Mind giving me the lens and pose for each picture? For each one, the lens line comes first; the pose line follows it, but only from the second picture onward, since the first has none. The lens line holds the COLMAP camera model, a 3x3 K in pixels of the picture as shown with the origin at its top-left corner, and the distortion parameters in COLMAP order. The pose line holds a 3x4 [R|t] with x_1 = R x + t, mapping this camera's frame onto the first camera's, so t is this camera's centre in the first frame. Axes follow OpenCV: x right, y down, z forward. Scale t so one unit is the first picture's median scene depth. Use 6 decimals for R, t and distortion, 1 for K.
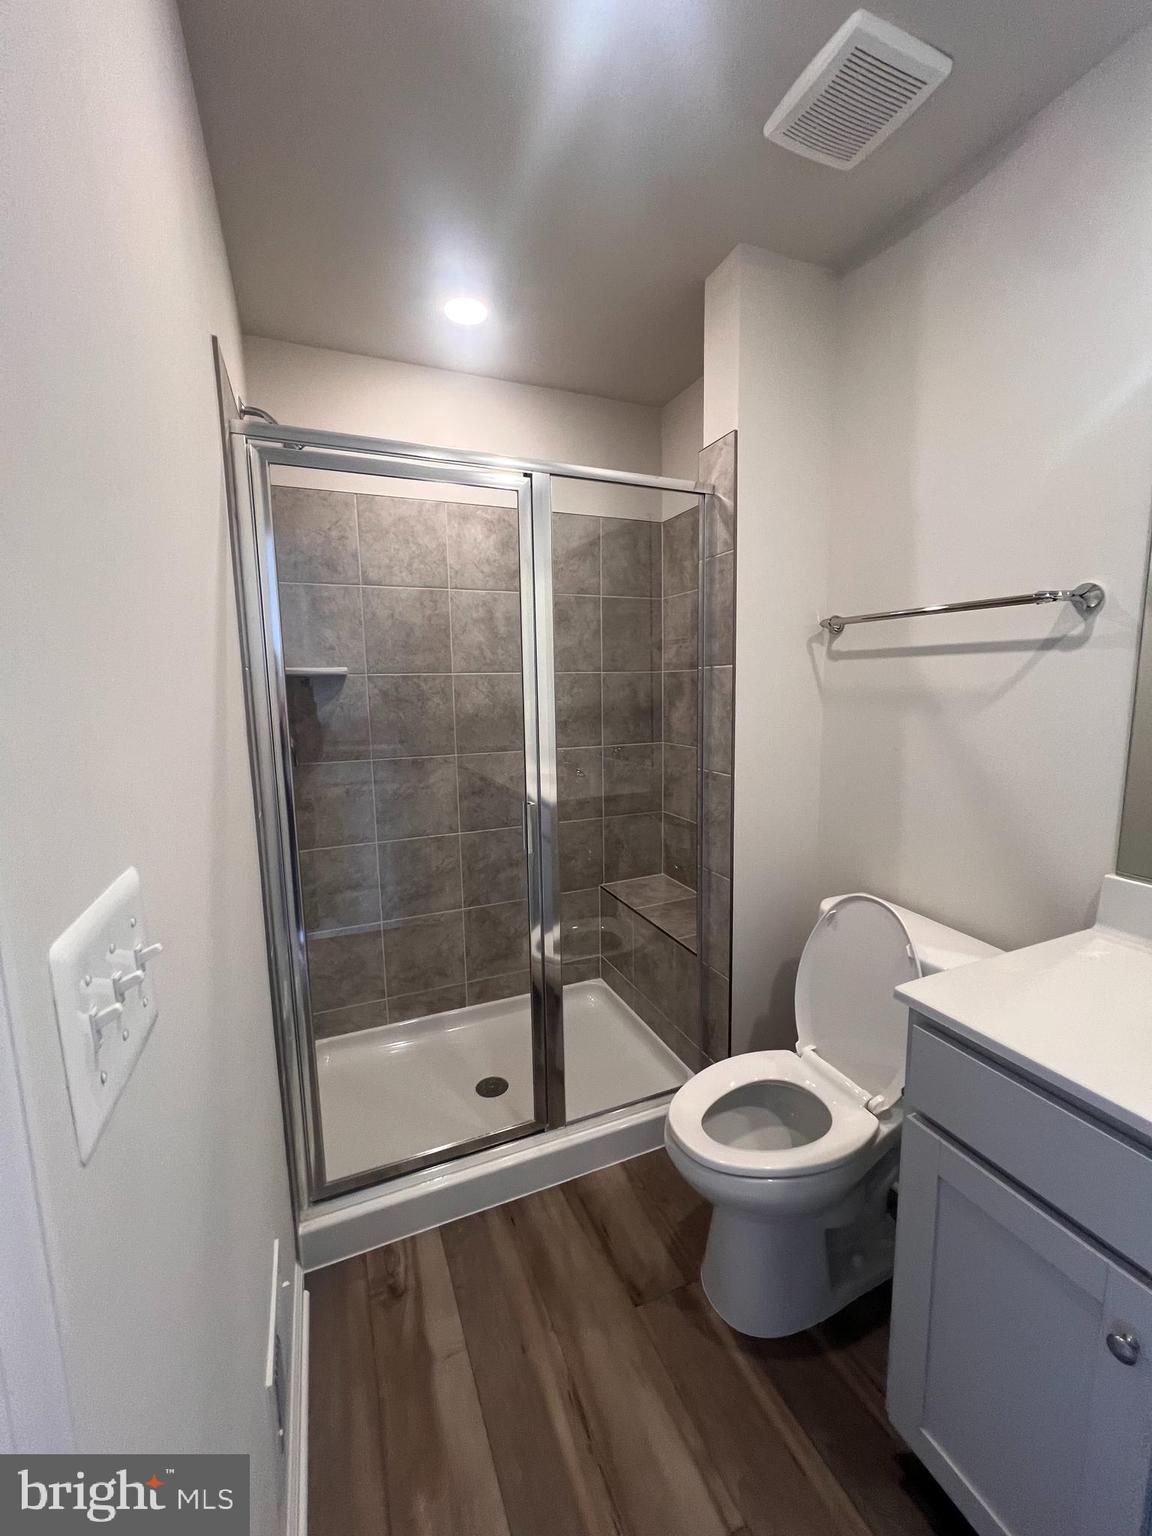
lens RADIAL K [[618.9, 0, 580.4], [0, 618.9, 764.9], [0, 0, 1]] dist [-0.003082, 0.000621]
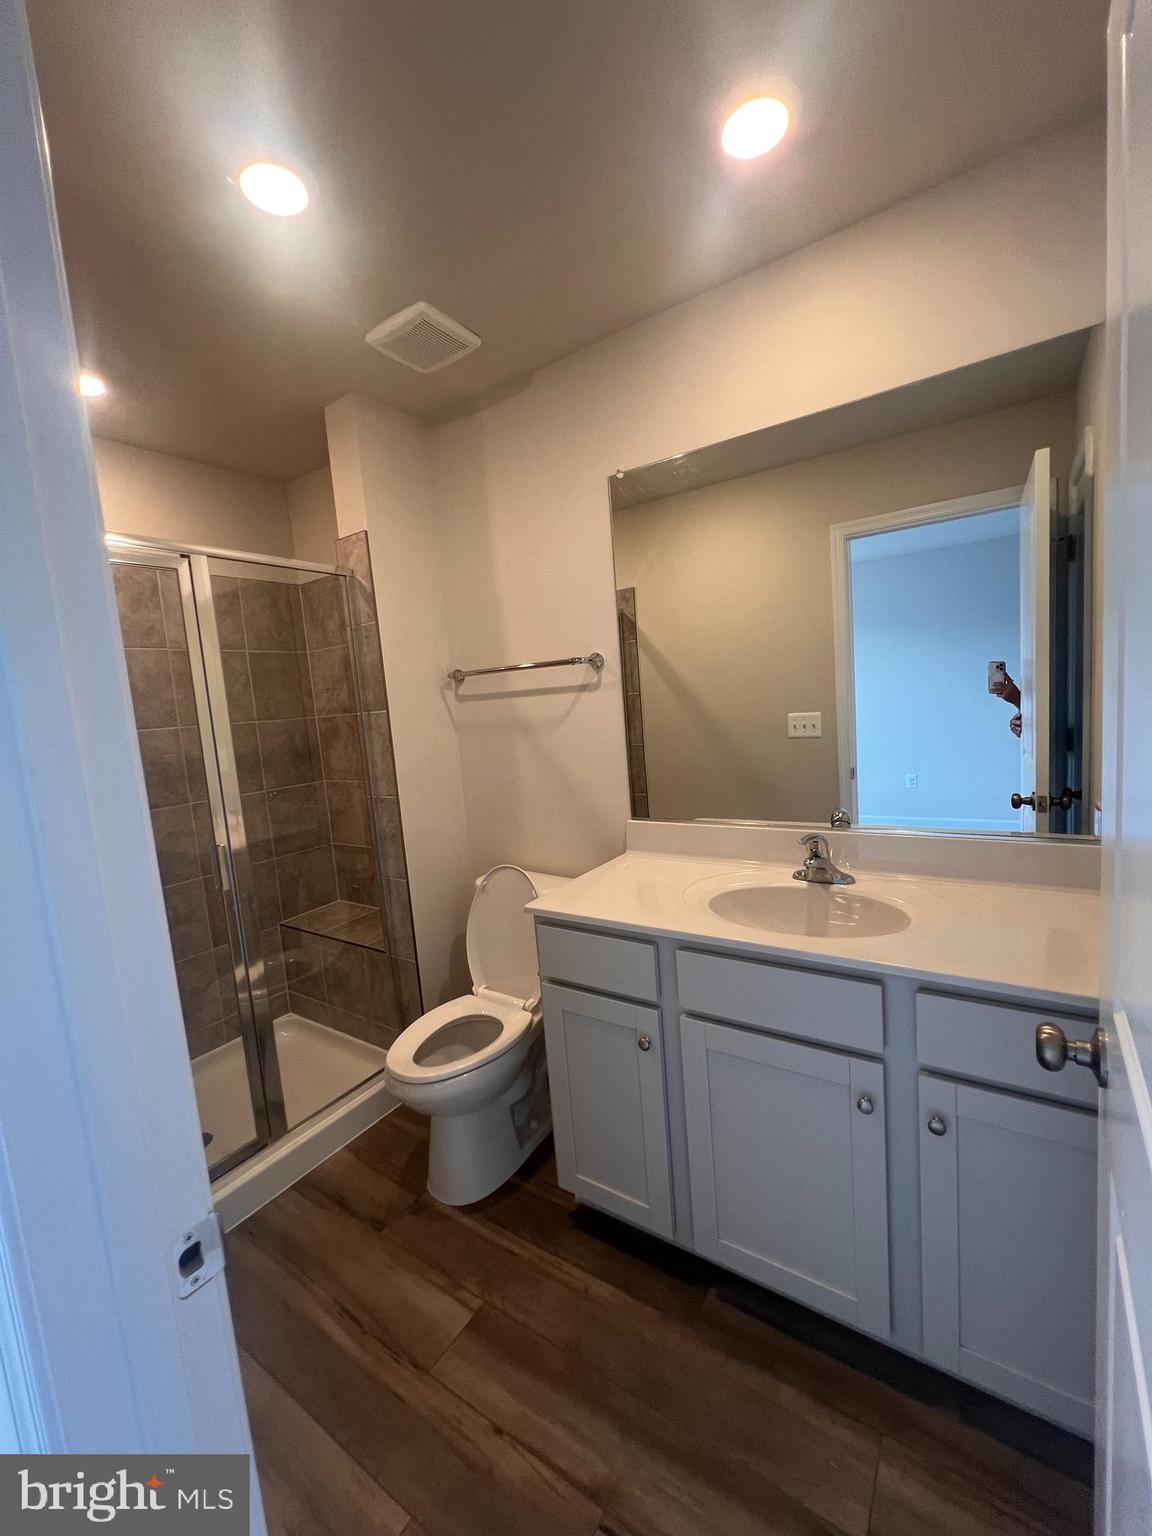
lens RADIAL K [[618.9, 0, 575.7], [0, 618.9, 765.8], [0, 0, 1]] dist [-0.003082, 0.000621]
pose [[0.842056, -0.107877, 0.528492, -0.115692], [0.135931, 0.990614, -0.014375, 0.023402], [-0.521981, 0.083943, 0.848816, -0.284619]]
